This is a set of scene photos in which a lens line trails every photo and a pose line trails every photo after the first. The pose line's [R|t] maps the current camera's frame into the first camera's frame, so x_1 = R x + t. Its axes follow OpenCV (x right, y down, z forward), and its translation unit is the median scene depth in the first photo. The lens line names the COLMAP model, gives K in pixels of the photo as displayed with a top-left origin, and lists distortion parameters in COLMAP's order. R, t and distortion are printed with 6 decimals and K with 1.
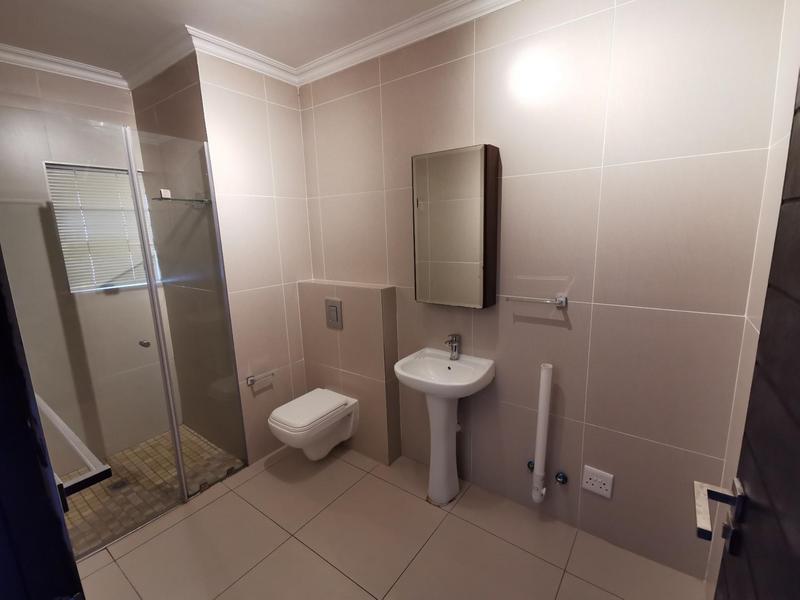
lens RADIAL K [[367.7, 0, 402.9], [0, 367.7, 299.1], [0, 0, 1]] dist [0.023898, 0.000404]
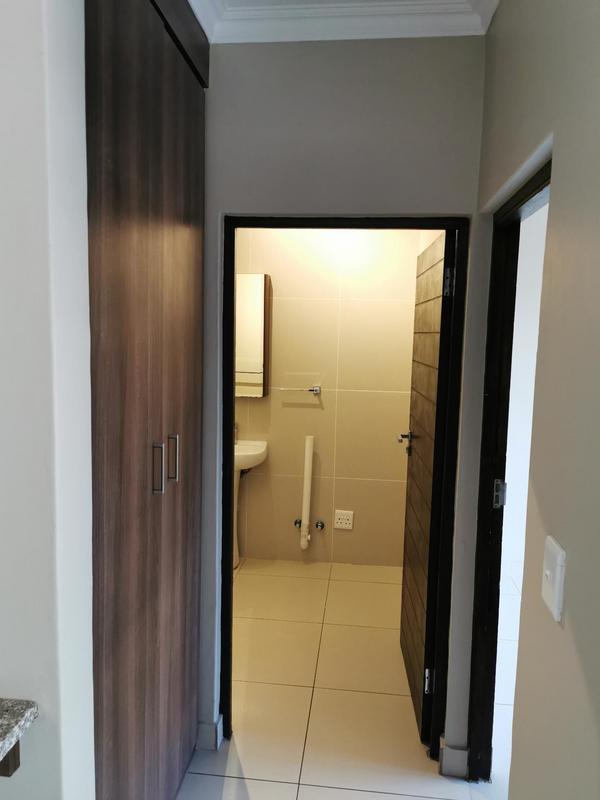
lens RADIAL K [[614.2, 0, 300.0], [0, 614.2, 400.0], [0, 0, 1]] dist [0.042126, -0.059251]
pose [[0.861281, -0.002812, 0.508120, -0.763138], [0.051237, 0.995369, -0.081340, 0.218034], [-0.505538, 0.096091, 0.857437, -0.904099]]
